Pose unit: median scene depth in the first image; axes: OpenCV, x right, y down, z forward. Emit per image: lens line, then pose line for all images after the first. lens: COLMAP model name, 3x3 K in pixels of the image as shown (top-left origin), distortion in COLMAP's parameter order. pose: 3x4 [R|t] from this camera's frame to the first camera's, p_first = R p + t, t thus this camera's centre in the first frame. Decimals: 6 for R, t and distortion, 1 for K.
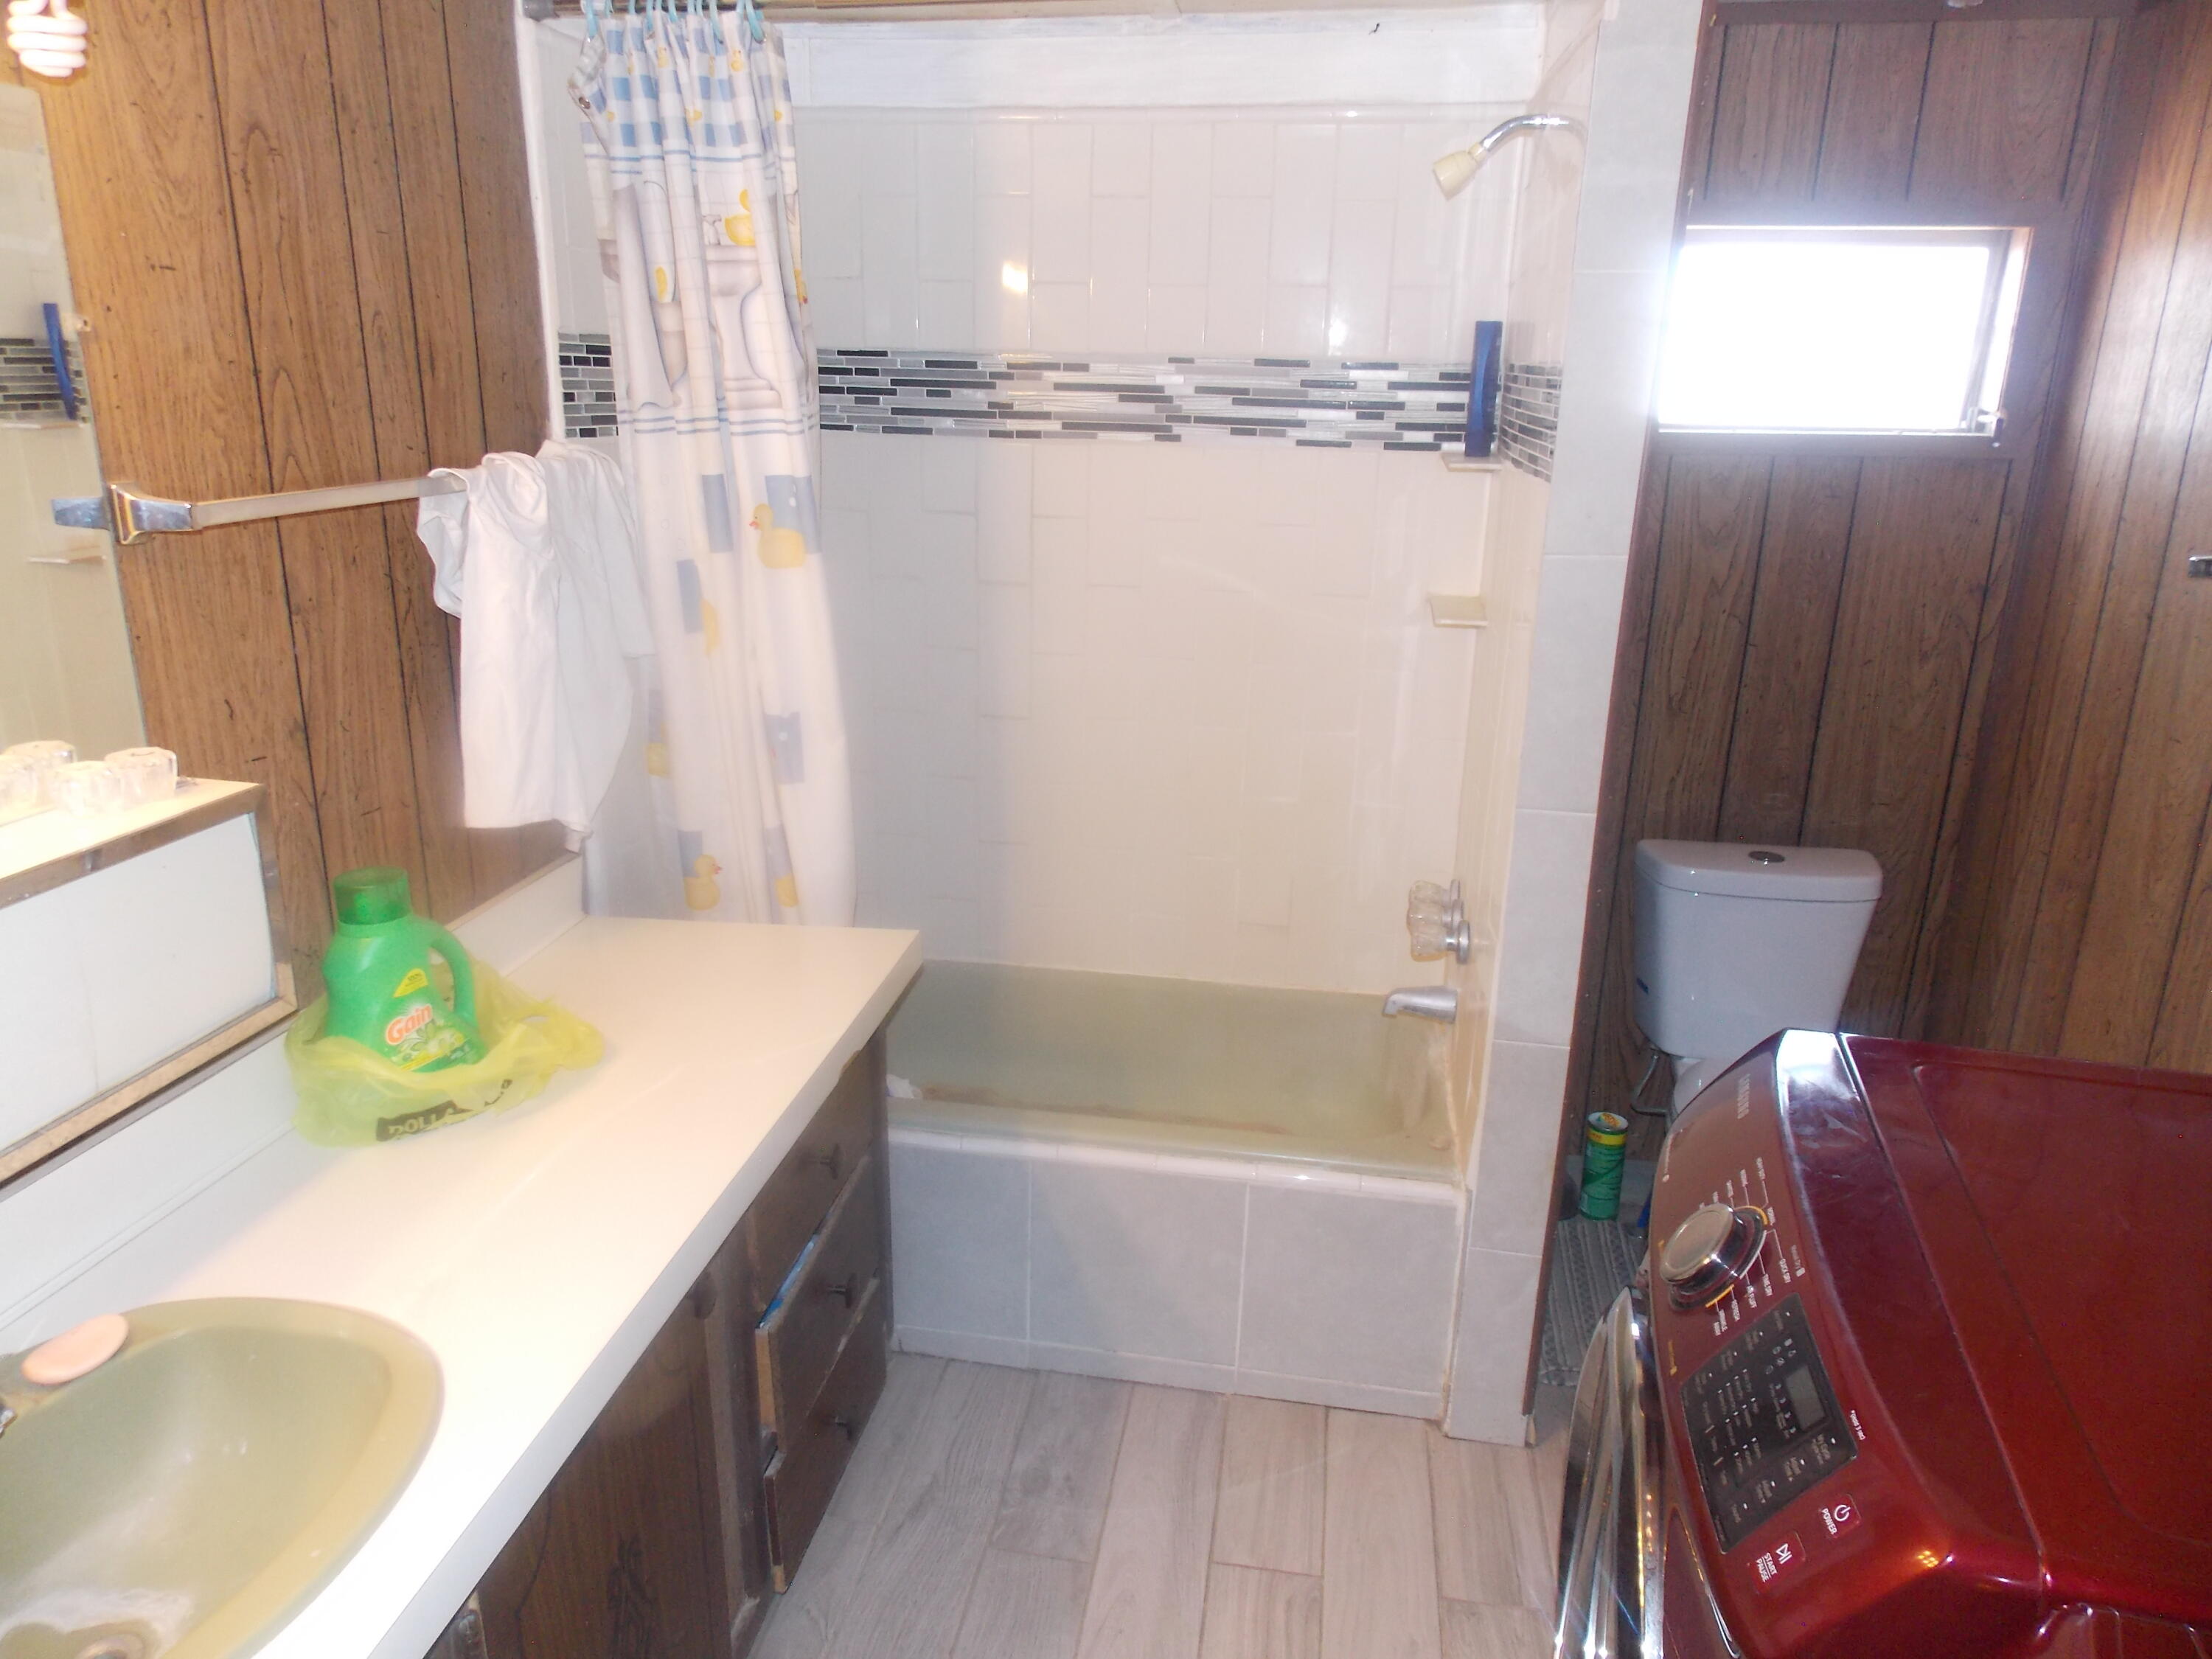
lens RADIAL K [[1449.3, 0, 1106.0], [0, 1449.3, 829.5], [0, 0, 1]] dist [-0.001694, -0.011313]
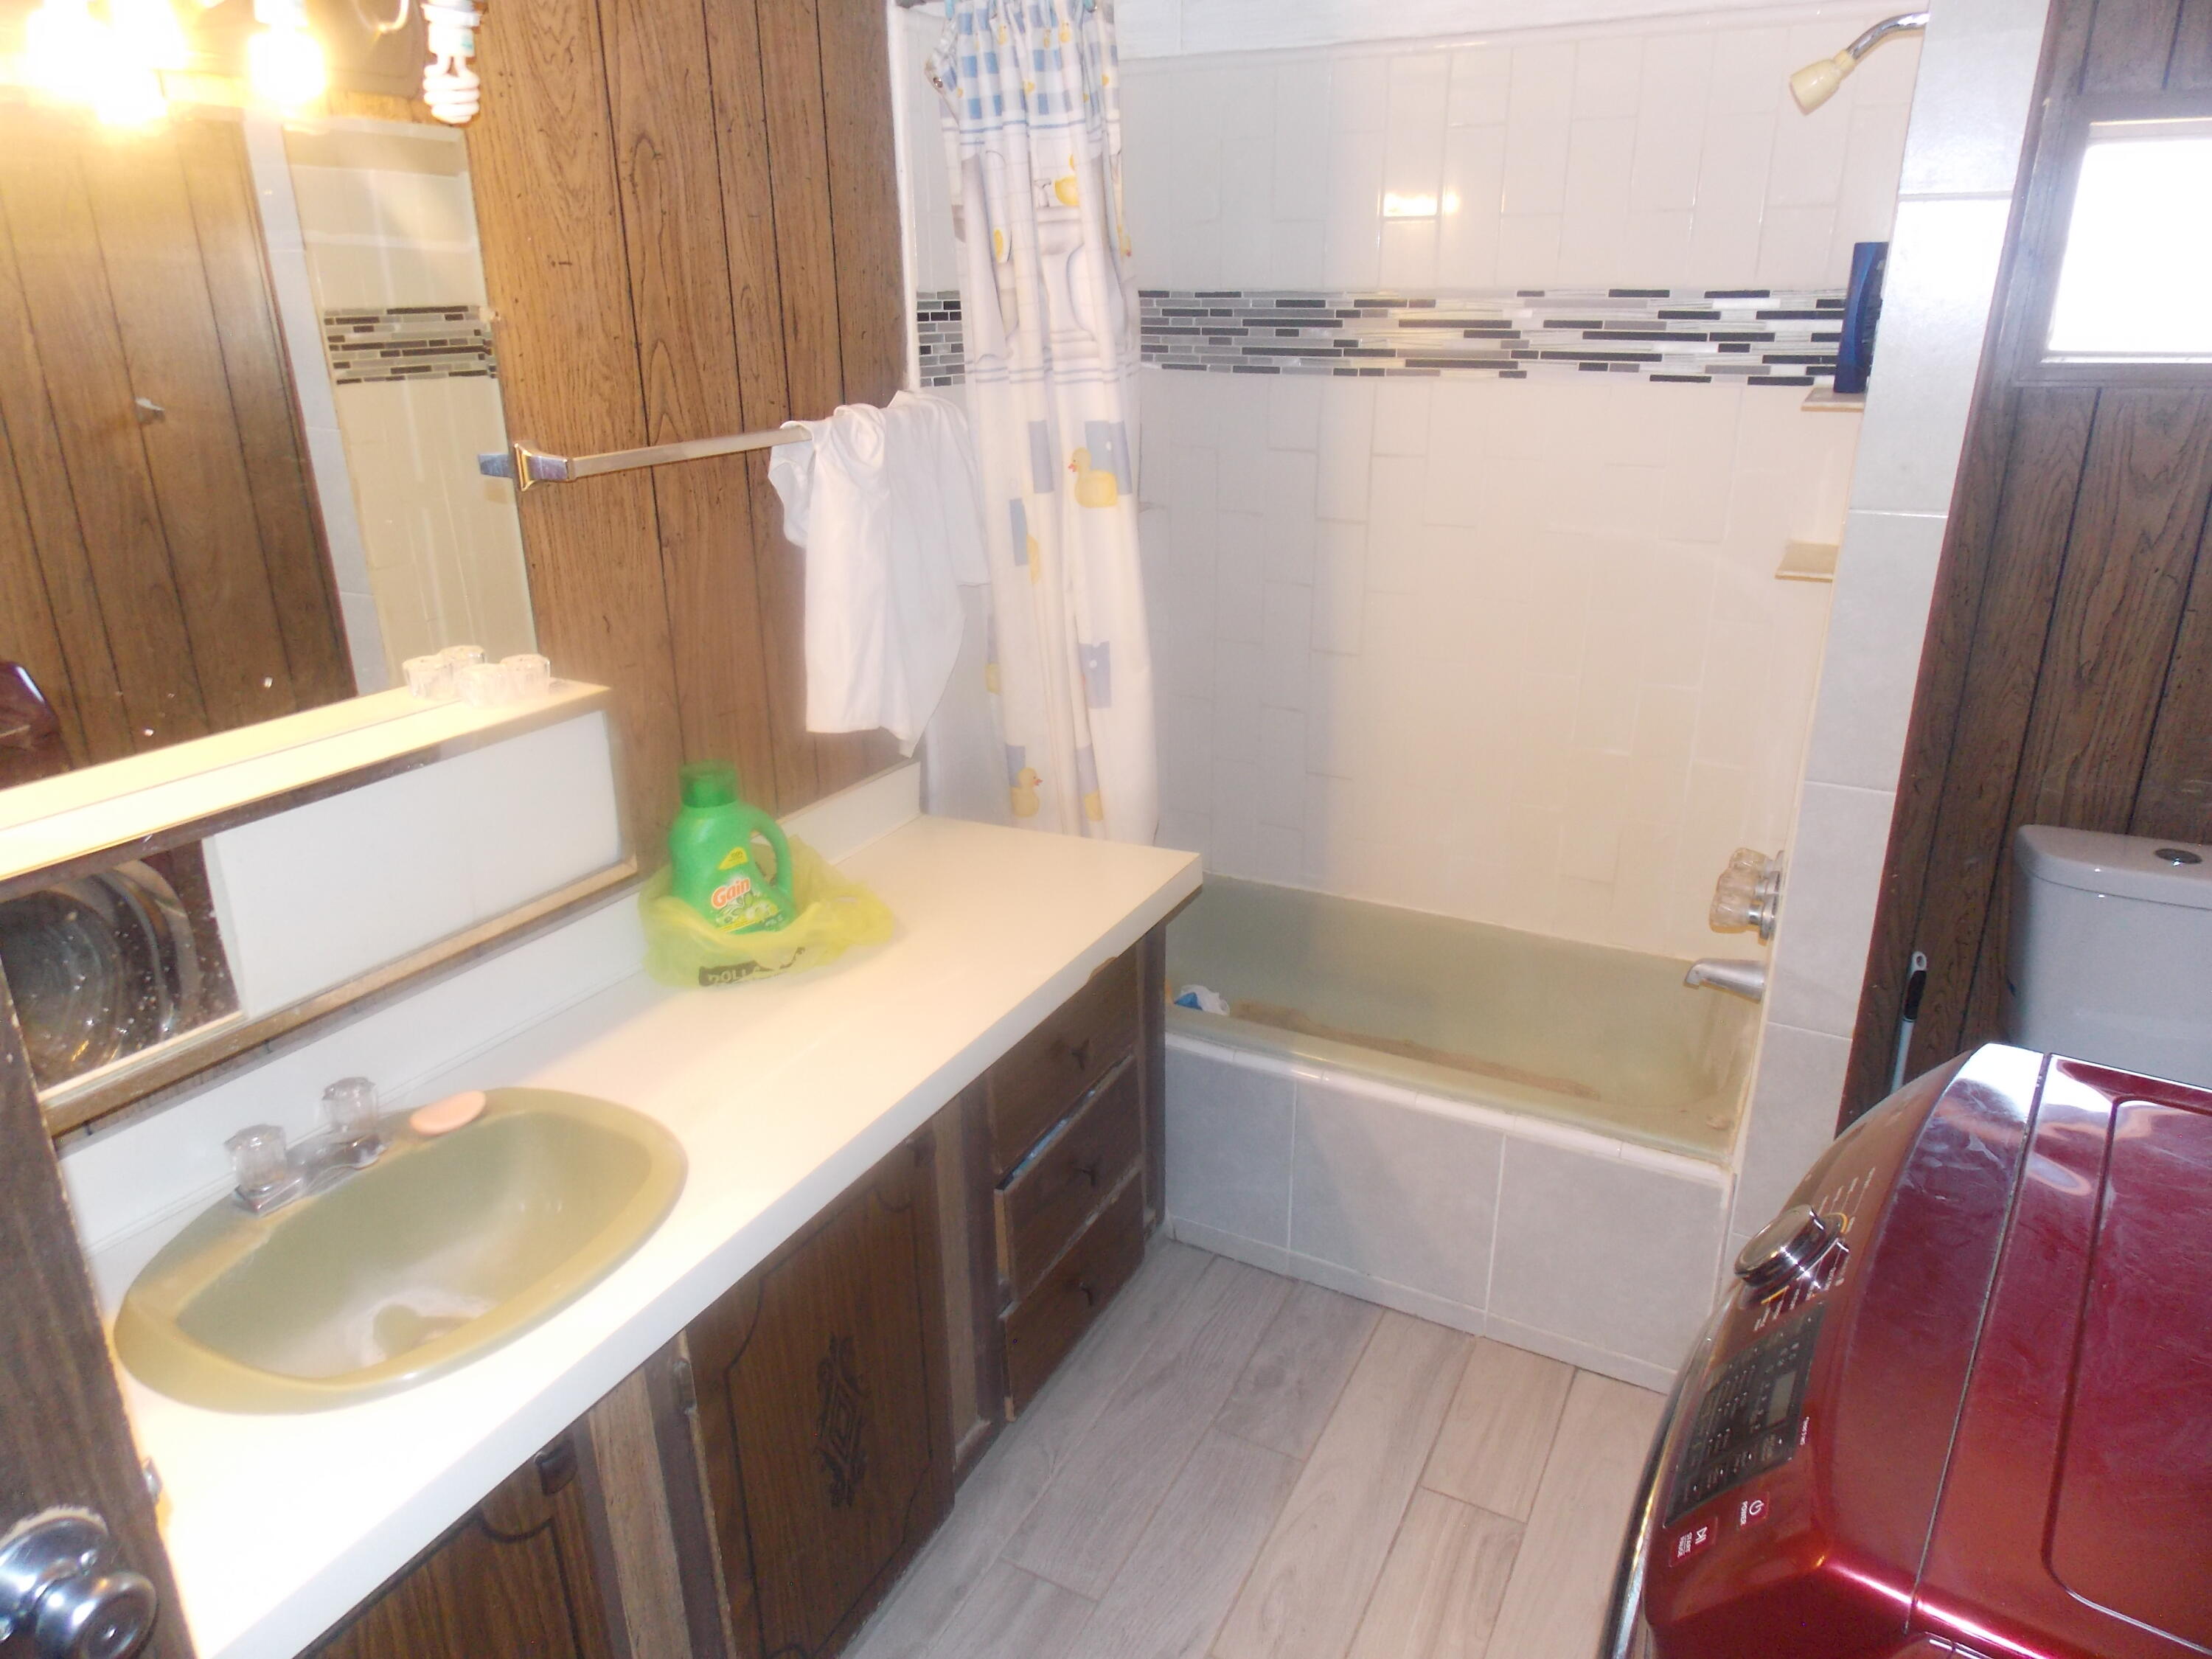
lens RADIAL K [[1449.3, 0, 1106.0], [0, 1449.3, 829.5], [0, 0, 1]] dist [-0.001694, -0.011313]
pose [[0.946817, 0.083674, -0.310704, 0.145975], [-0.066476, 0.995632, 0.065554, -0.013830], [0.314832, -0.041413, 0.948244, -0.031810]]
